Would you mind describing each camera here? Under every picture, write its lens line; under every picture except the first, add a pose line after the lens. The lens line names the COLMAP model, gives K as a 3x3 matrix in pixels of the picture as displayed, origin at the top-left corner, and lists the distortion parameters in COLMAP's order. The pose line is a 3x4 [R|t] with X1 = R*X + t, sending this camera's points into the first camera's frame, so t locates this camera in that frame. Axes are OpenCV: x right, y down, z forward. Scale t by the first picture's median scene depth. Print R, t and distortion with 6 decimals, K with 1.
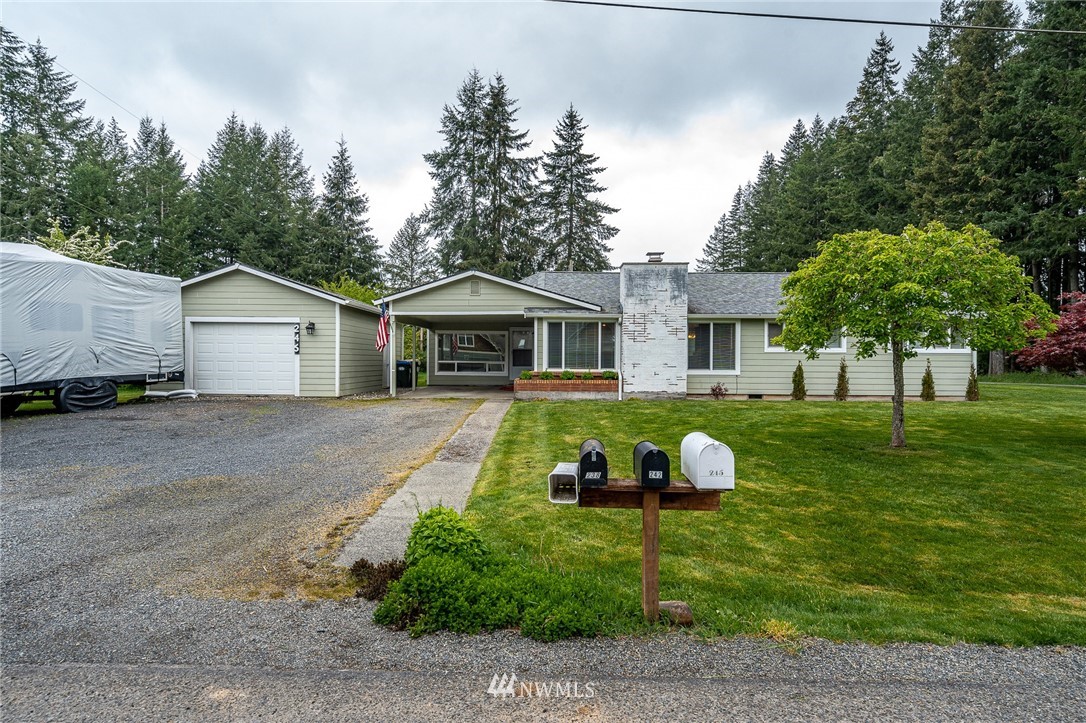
lens RADIAL K [[572.2, 0, 543.0], [0, 572.2, 361.5], [0, 0, 1]] dist [-0.002661, 0.000381]
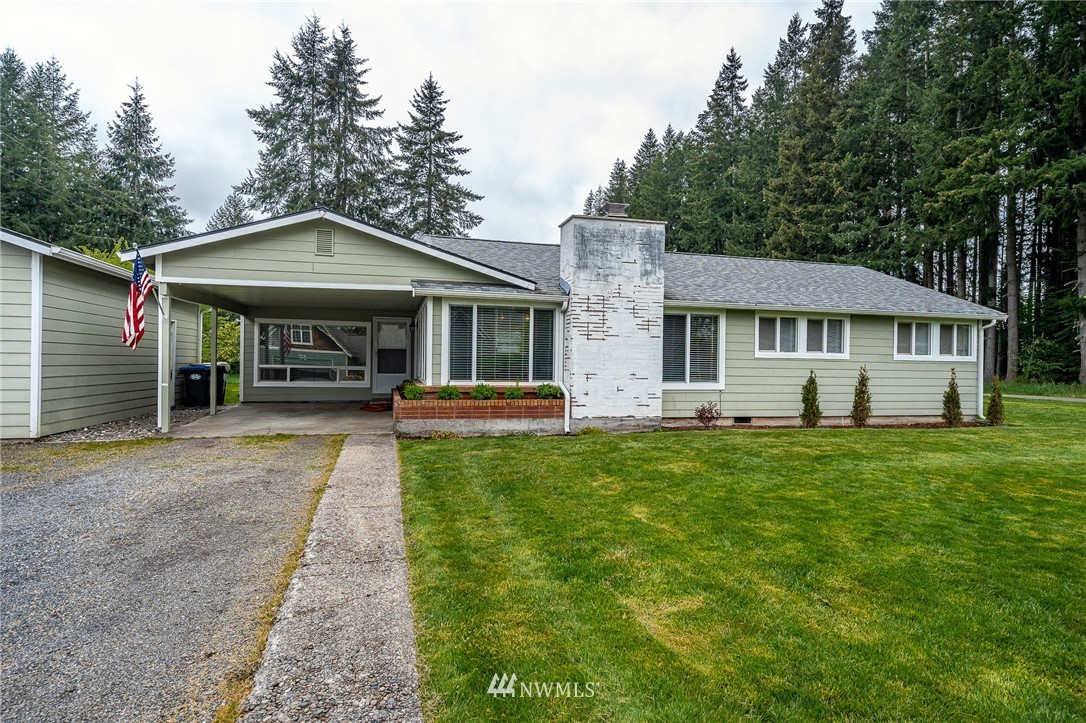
lens RADIAL K [[565.5, 0, 535.7], [0, 565.5, 363.0], [0, 0, 1]] dist [-0.000103, 0.000390]
pose [[0.966101, 0.006896, 0.258072, -0.016625], [-0.007261, 0.999974, 0.000464, -0.002183], [-0.258062, -0.002322, 0.966125, 0.109706]]
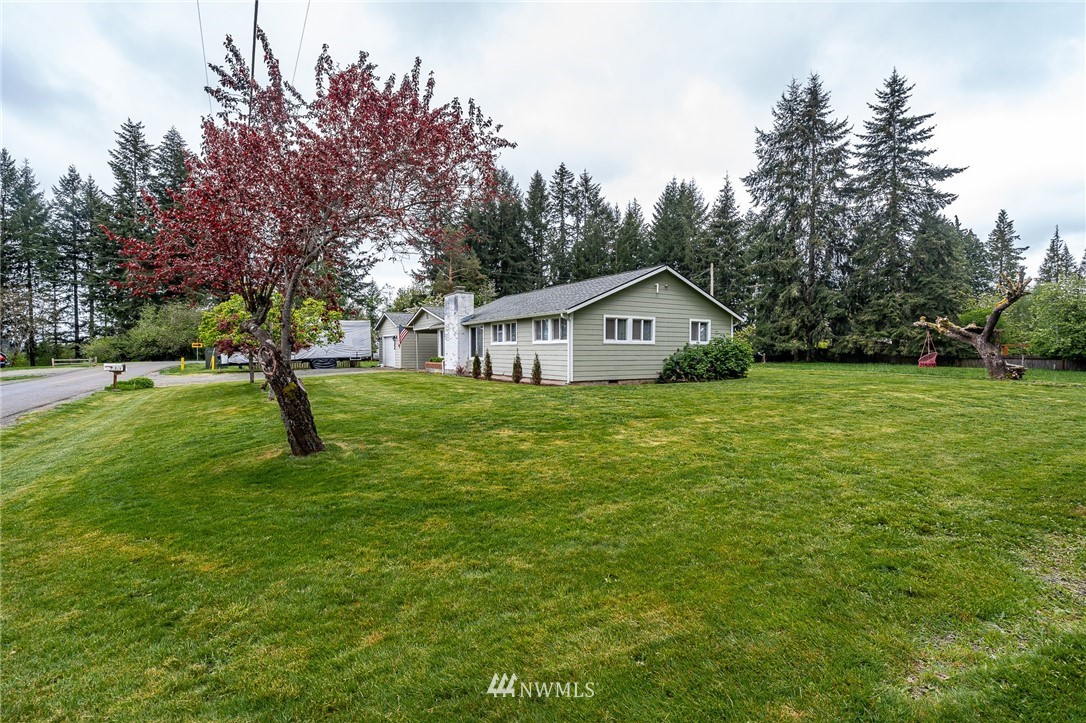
lens RADIAL K [[510.8, 0, 556.1], [0, 510.8, 346.8], [0, 0, 1]] dist [0.001744, 0.000974]
pose [[0.532915, -0.014206, -0.846049, 0.450049], [-0.000830, 0.999850, -0.017311, 0.003002], [0.846168, 0.009928, 0.532823, 0.124137]]
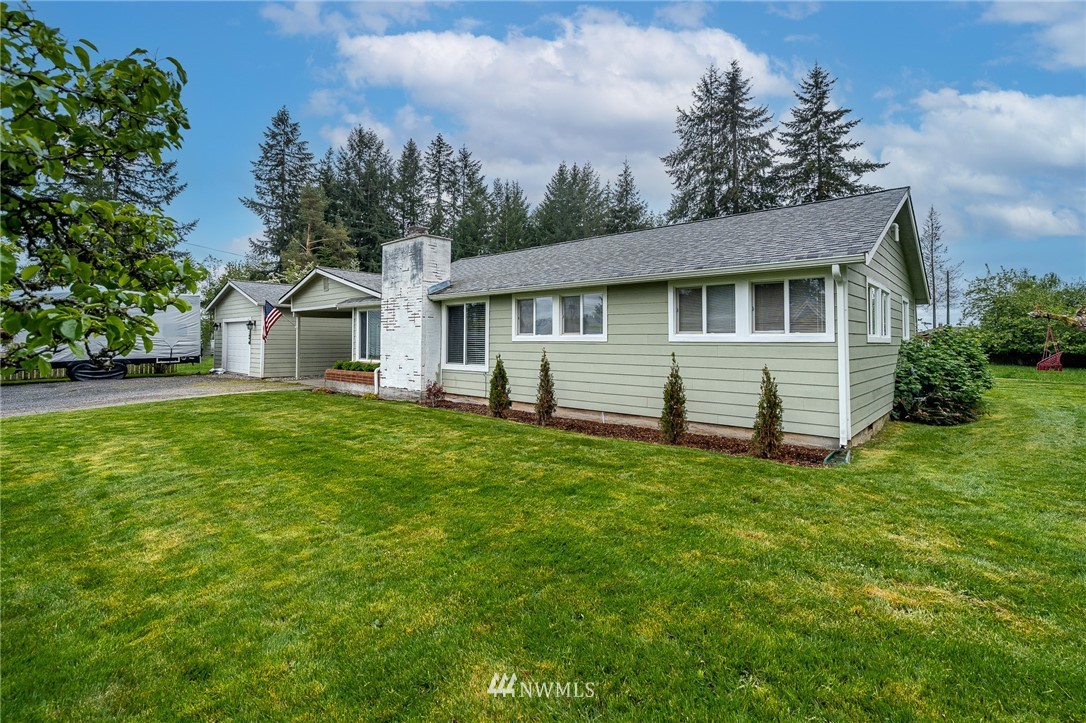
lens RADIAL K [[500.1, 0, 555.3], [0, 500.1, 311.4], [0, 0, 1]] dist [-0.001964, 0.000244]
pose [[0.759247, -0.043254, -0.649364, 0.236014], [-0.000897, 0.997718, -0.067507, -0.003173], [0.650802, 0.051838, 0.757476, 0.157919]]
